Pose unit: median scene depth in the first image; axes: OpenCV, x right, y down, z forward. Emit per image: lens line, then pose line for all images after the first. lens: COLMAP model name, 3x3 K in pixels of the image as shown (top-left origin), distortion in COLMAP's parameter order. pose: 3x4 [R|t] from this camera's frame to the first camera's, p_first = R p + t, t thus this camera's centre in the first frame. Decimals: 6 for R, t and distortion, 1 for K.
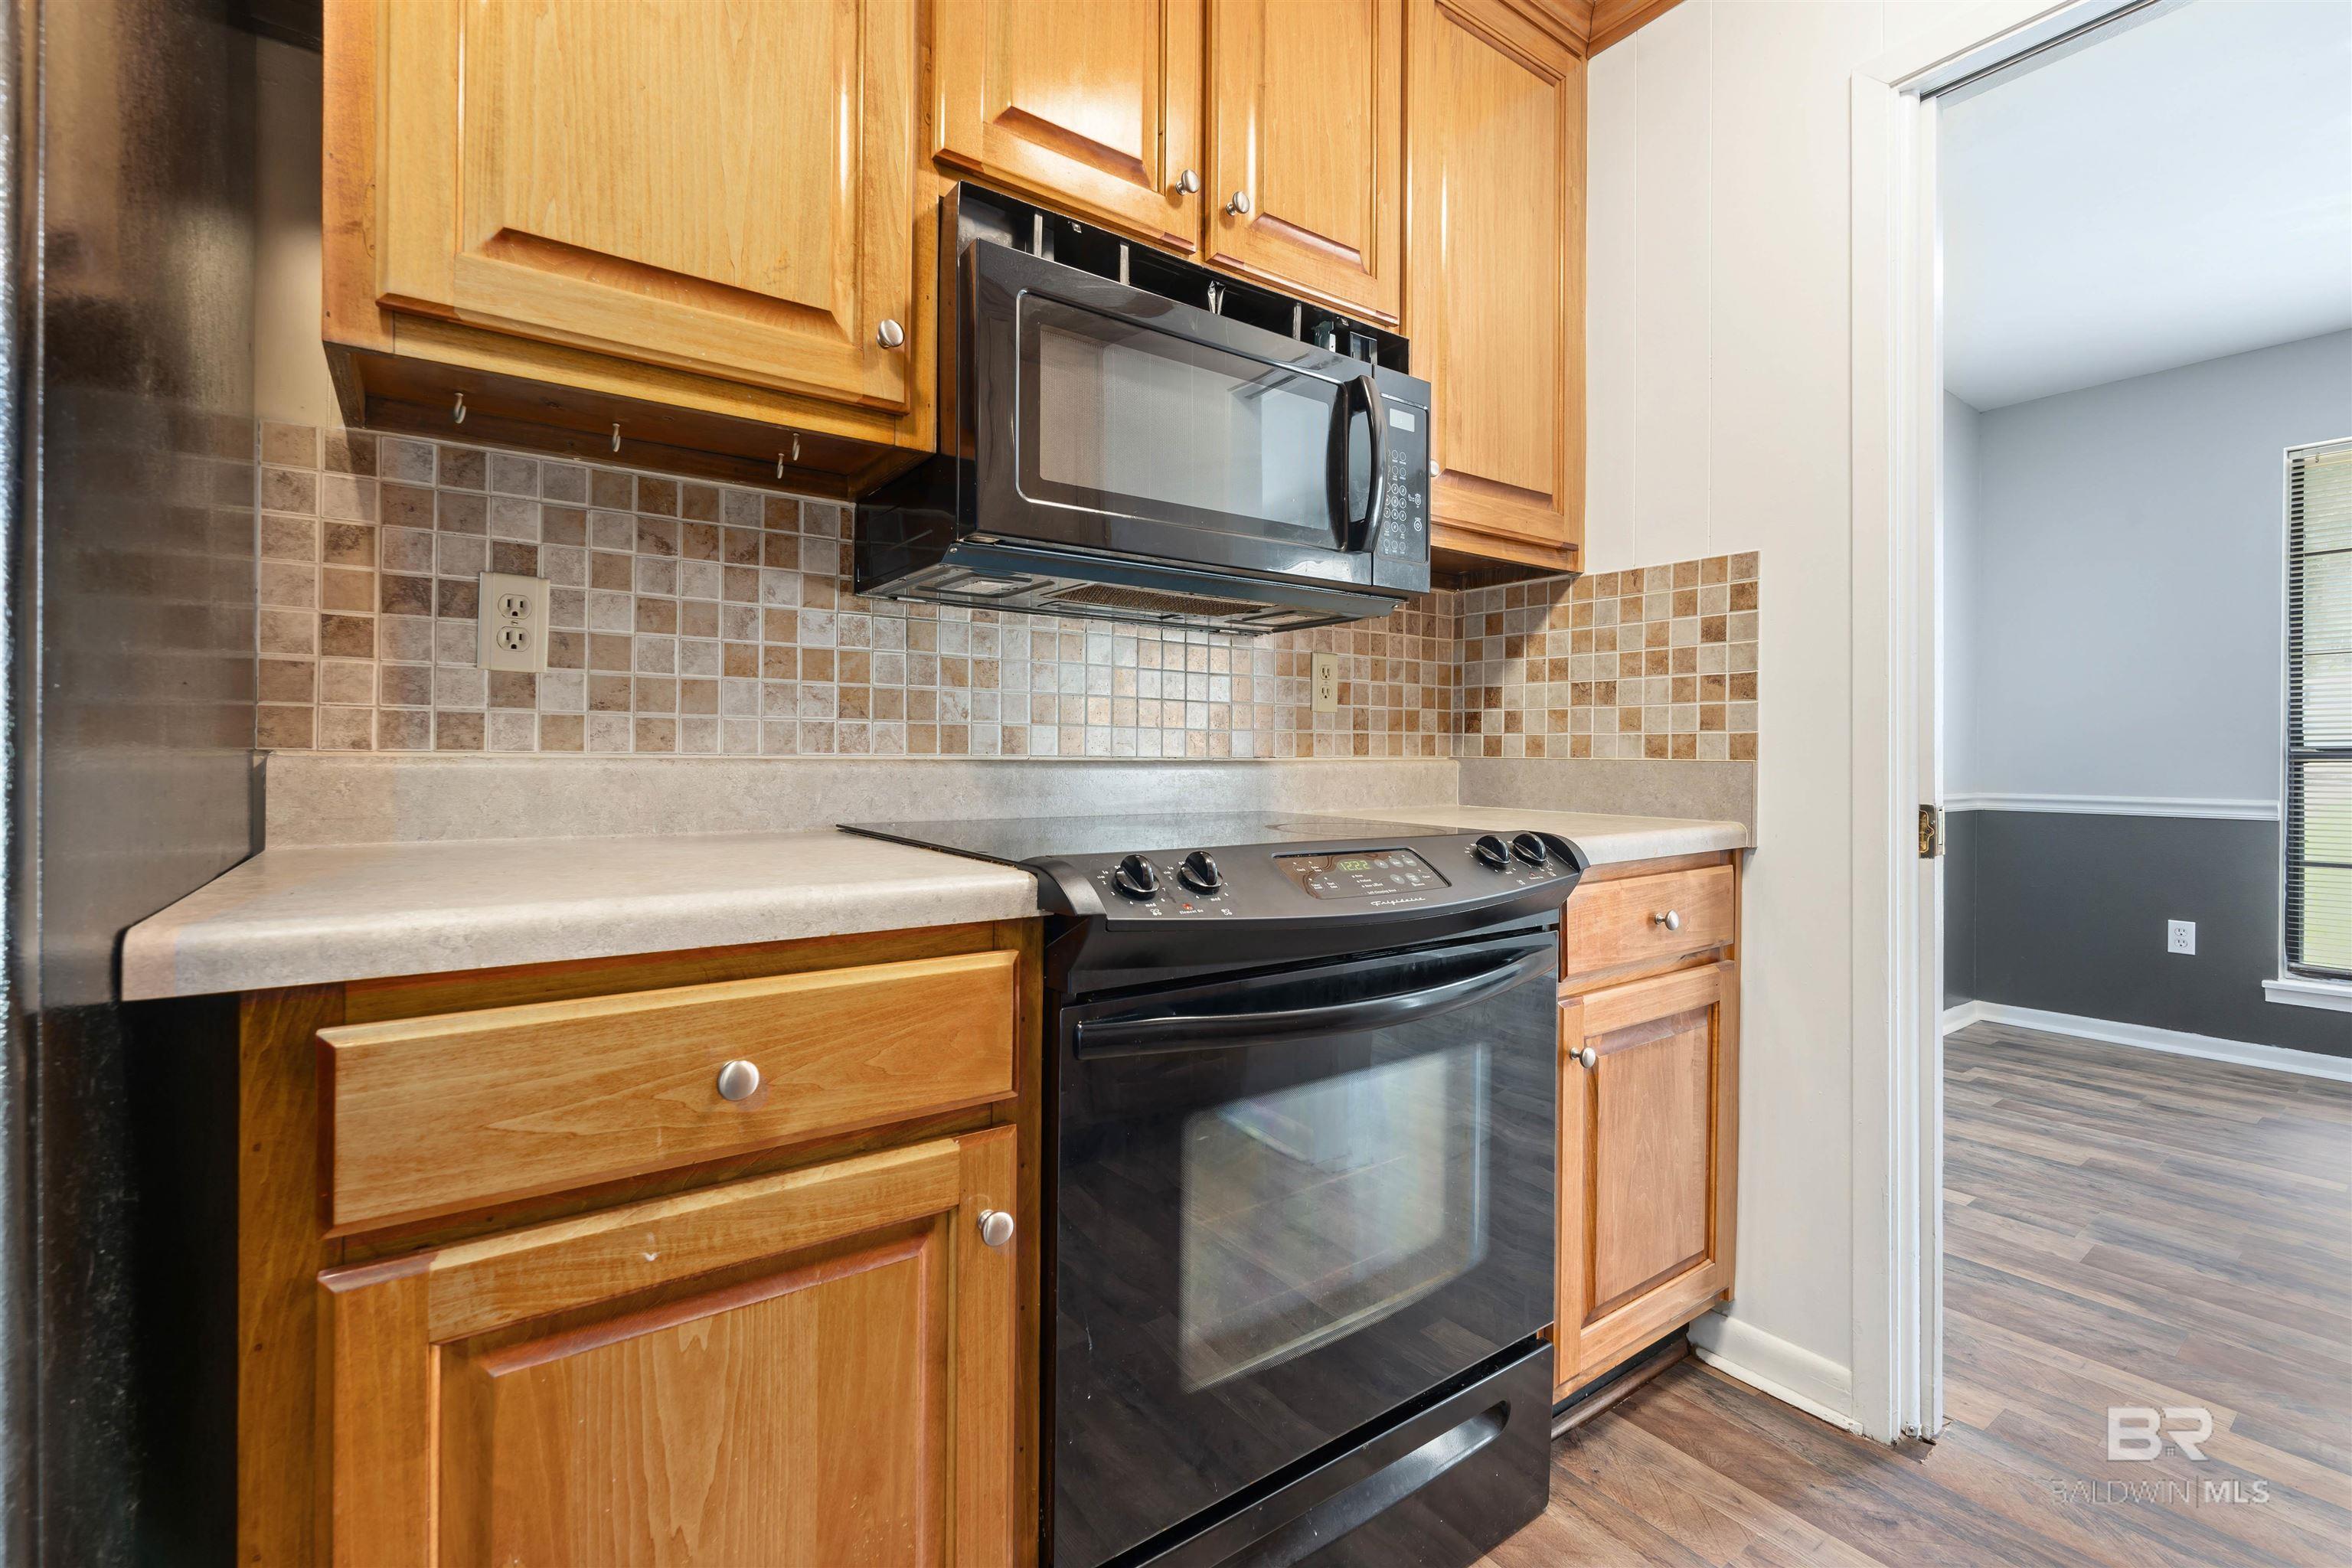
lens RADIAL K [[1030.9, 0, 1199.1], [0, 1030.9, 762.1], [0, 0, 1]] dist [-0.001887, 0.000093]
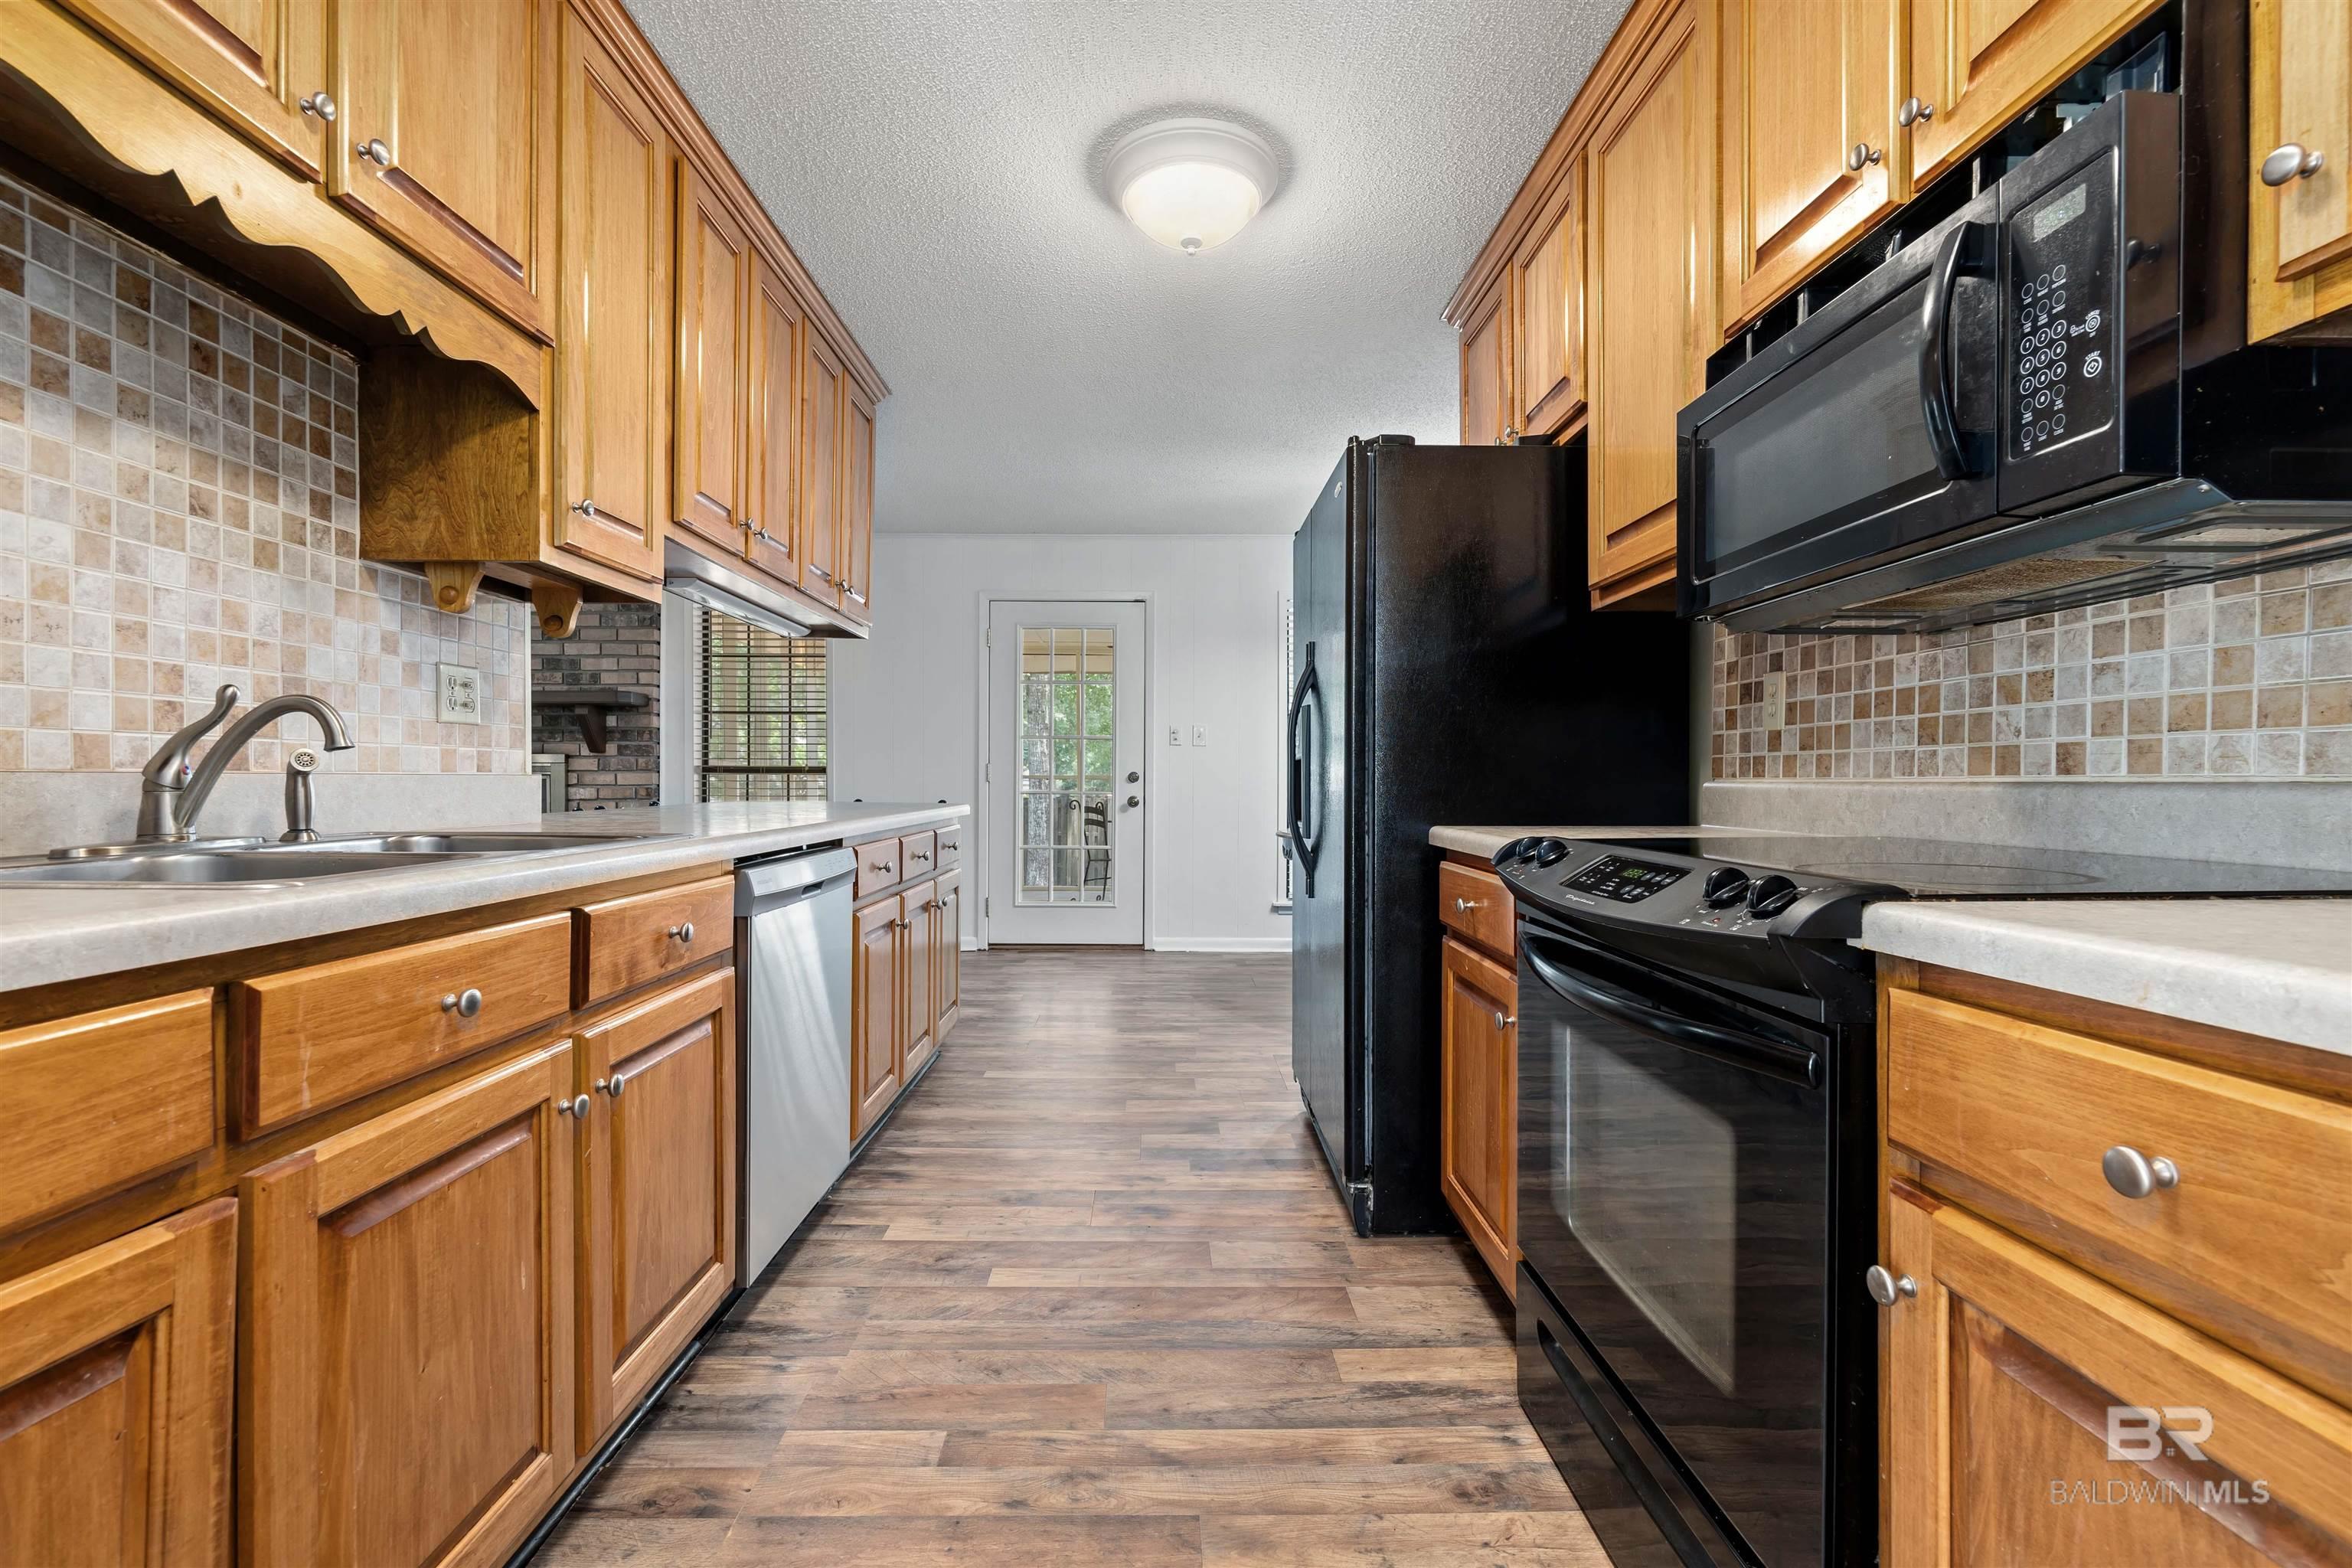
lens RADIAL K [[996.0, 0, 1174.7], [0, 996.0, 778.1], [0, 0, 1]] dist [0.000172, 0.000023]
pose [[-0.582443, -0.010621, -0.812802, 1.030220], [-0.008328, 0.999940, -0.007099, 0.007860], [0.812829, 0.002634, -0.582497, 0.977564]]
